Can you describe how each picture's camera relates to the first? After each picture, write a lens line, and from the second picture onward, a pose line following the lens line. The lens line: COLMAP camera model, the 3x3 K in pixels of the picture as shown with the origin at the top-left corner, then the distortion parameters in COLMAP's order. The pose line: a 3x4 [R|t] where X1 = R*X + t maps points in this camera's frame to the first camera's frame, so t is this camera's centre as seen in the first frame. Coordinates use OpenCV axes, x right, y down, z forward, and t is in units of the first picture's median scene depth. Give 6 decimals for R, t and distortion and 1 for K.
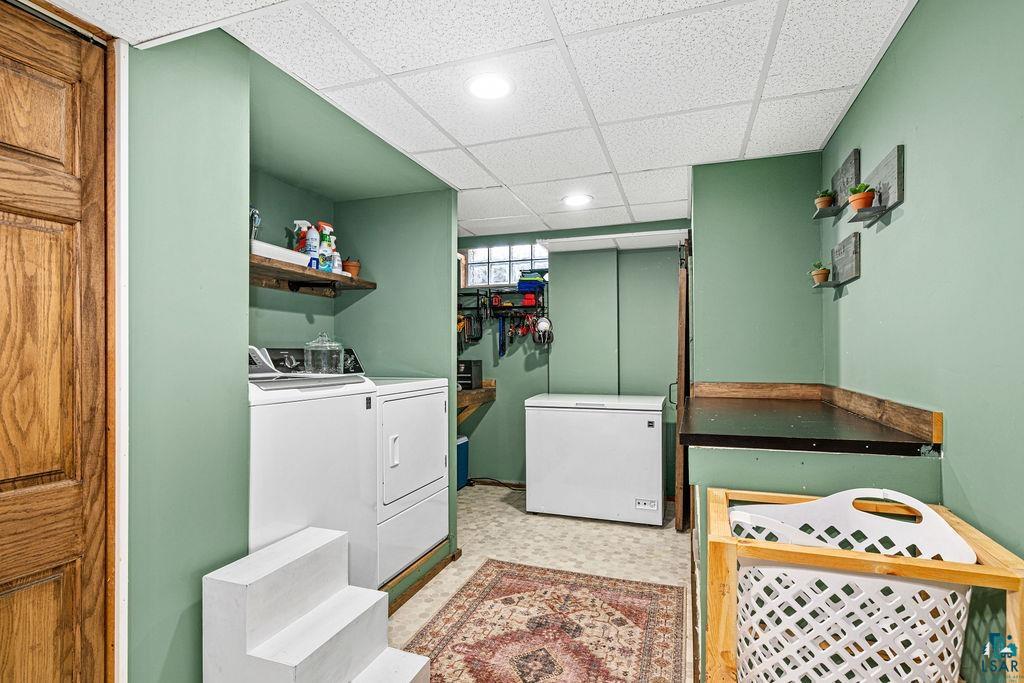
lens RADIAL K [[506.2, 0, 510.6], [0, 506.2, 345.8], [0, 0, 1]] dist [0.010711, -0.002237]
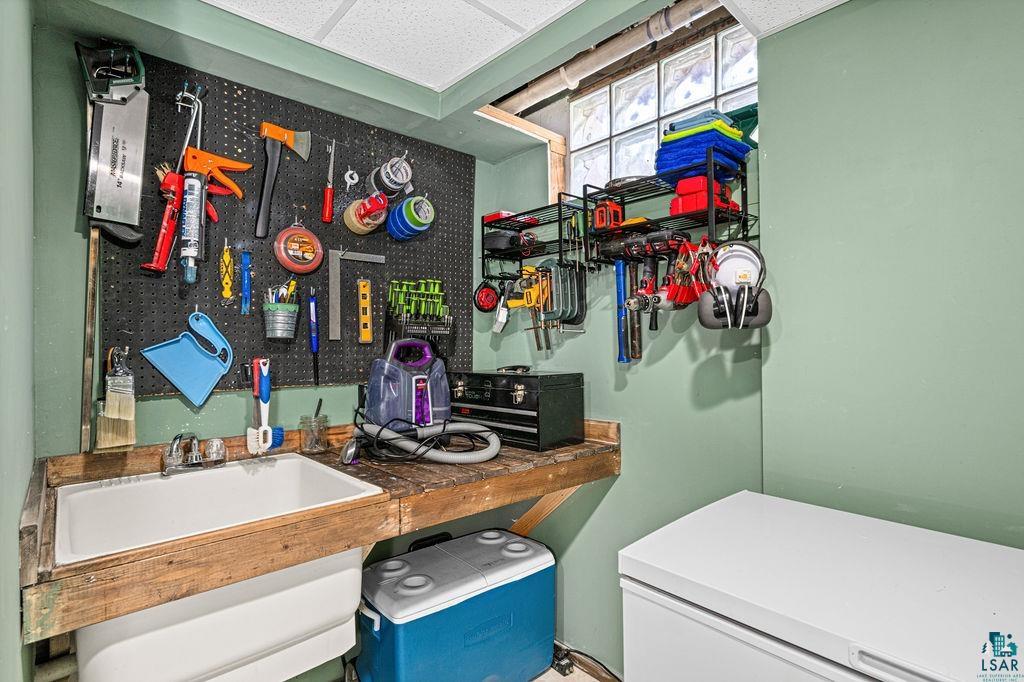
lens RADIAL K [[506.2, 0, 509.9], [0, 506.2, 340.2], [0, 0, 1]] dist [0.010711, -0.002237]
pose [[0.875191, -0.002336, -0.483772, 0.090331], [0.005435, 0.999973, 0.005004, 0.000005], [0.483747, -0.007009, 0.875180, 0.636909]]
